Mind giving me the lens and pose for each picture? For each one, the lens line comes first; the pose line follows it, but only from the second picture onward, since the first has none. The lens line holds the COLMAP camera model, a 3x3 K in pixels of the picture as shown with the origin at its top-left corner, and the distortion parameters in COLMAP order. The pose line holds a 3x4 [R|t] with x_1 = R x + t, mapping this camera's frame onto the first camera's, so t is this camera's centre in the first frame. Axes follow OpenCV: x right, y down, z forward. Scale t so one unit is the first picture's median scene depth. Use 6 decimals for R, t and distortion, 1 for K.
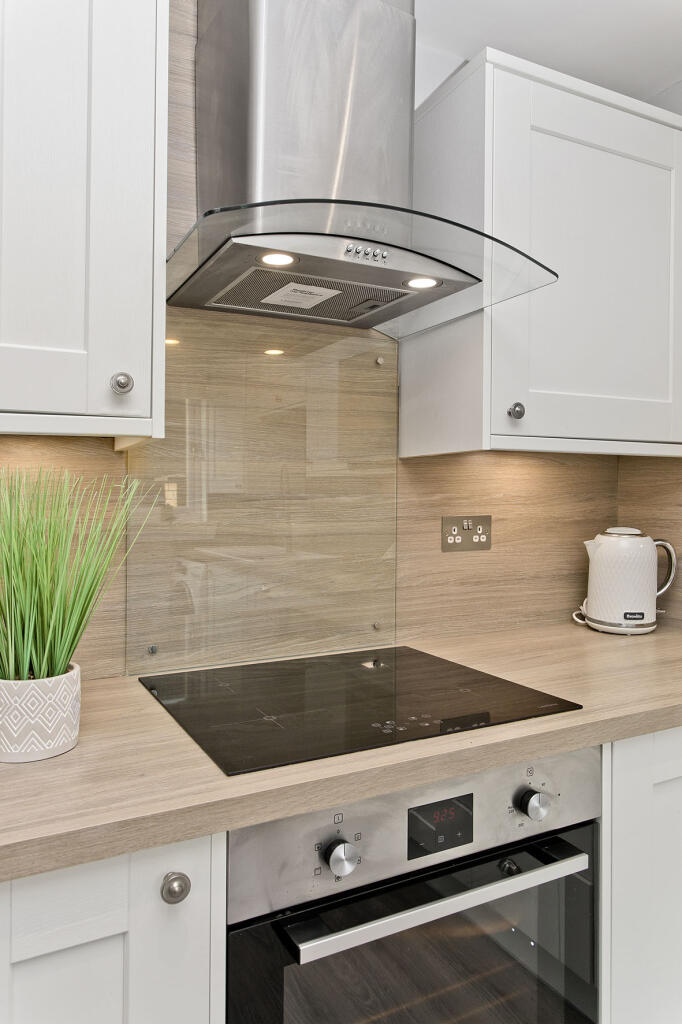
lens RADIAL K [[688.2, 0, 315.9], [0, 688.2, 502.8], [0, 0, 1]] dist [0.050208, 0.000563]
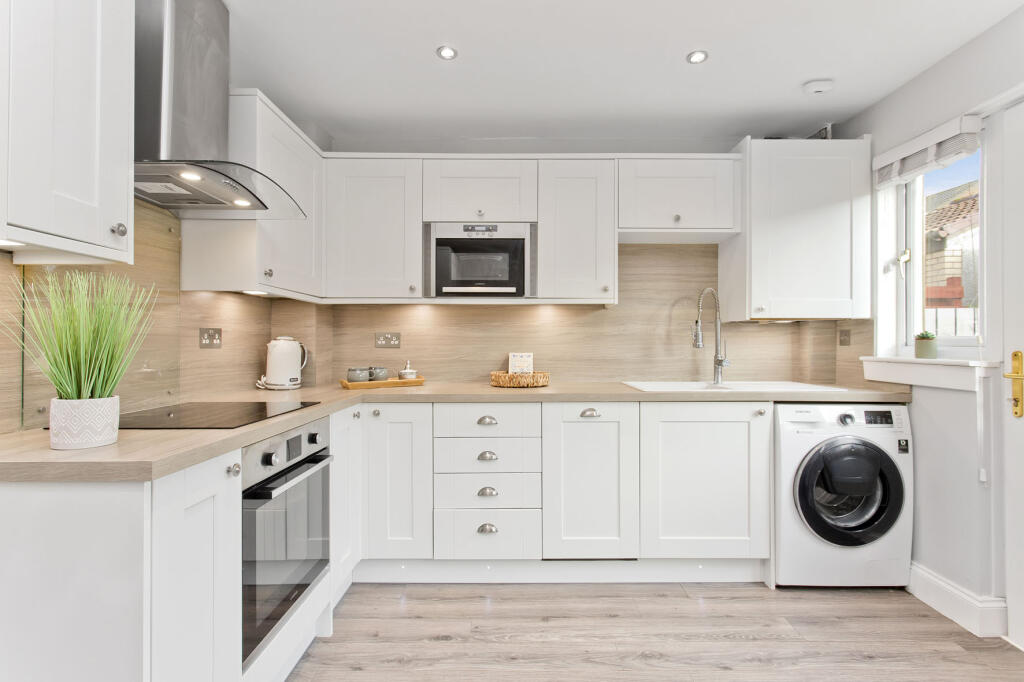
lens RADIAL K [[496.2, 0, 512.0], [0, 496.2, 341.0], [0, 0, 1]] dist [0.000342, 0.000136]
pose [[0.465048, 0.006152, 0.885264, -0.536484], [0.007382, 0.999914, -0.010827, 0.071443], [-0.885255, 0.011570, 0.464963, -0.241453]]
